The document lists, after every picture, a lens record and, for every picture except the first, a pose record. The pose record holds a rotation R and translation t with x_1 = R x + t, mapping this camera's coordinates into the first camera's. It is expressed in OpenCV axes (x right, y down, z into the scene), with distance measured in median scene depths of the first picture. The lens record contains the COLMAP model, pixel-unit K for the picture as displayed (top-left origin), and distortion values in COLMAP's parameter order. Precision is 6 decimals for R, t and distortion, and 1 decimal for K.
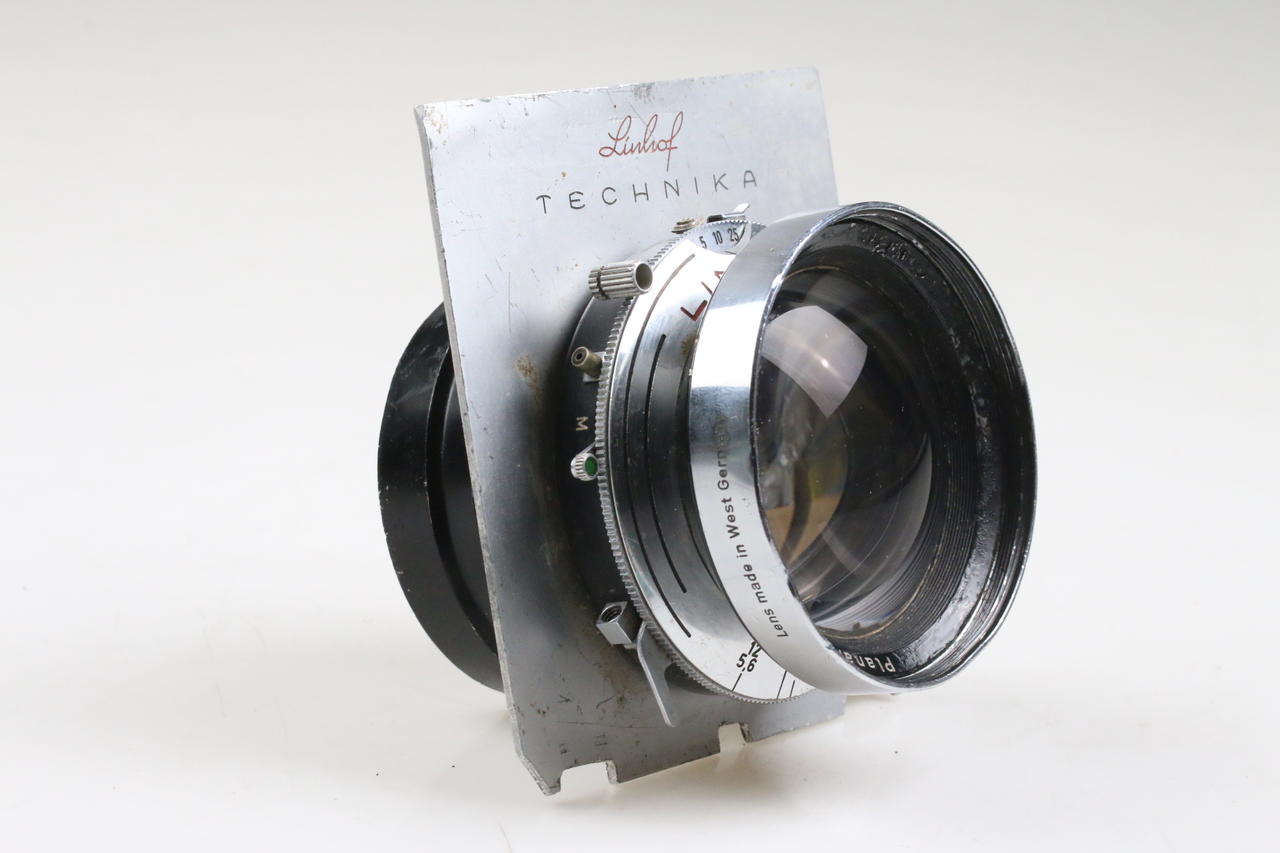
lens RADIAL K [[3431.6, 0, 640.5], [0, 3431.6, 428.0], [0, 0, 1]] dist [0.278213, 0.000000]
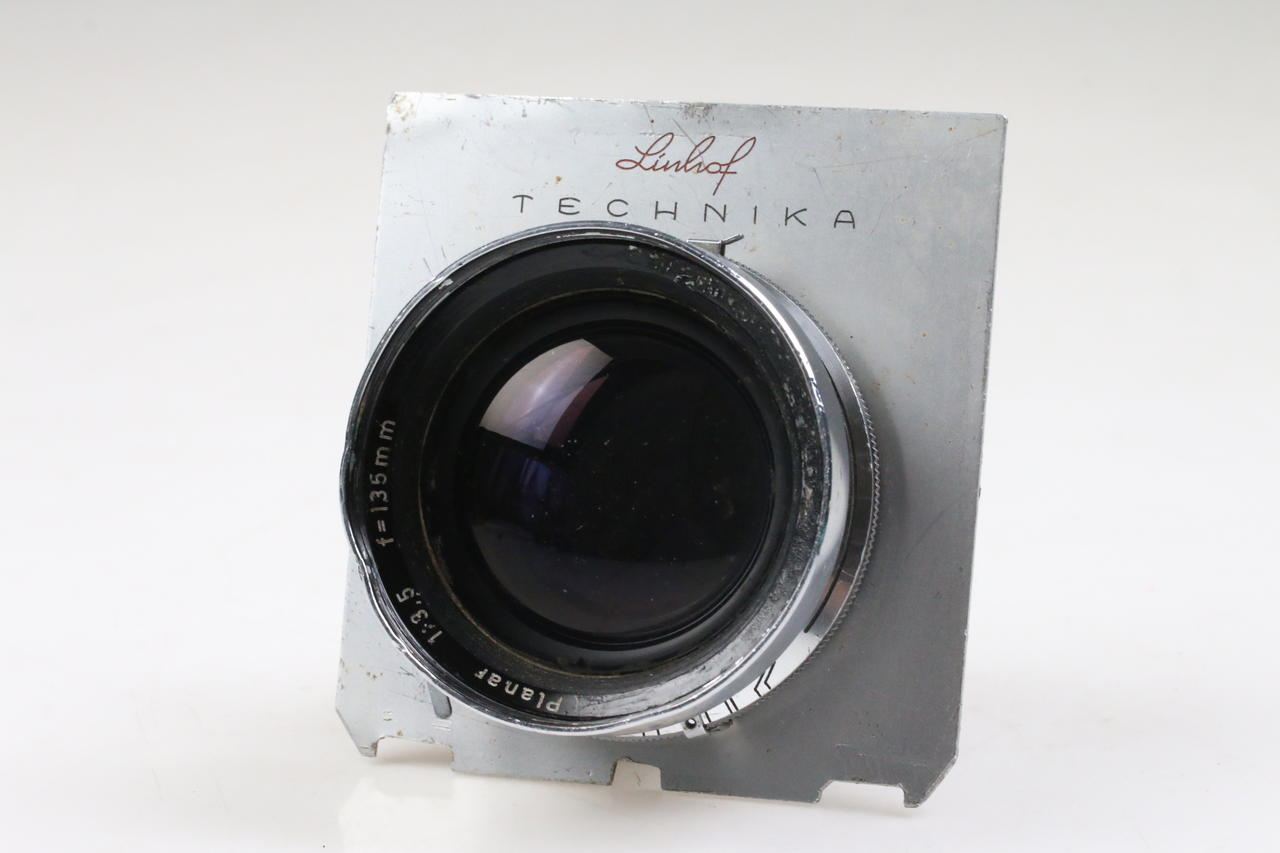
lens RADIAL K [[3431.6, 0, 640.6], [0, 3431.6, 424.7], [0, 0, 1]] dist [0.278213, 0.000000]
pose [[0.479436, 0.136390, -0.866913, 0.860307], [-0.181769, 0.981860, 0.053949, -0.060207], [0.858546, 0.131712, 0.495531, 0.514360]]
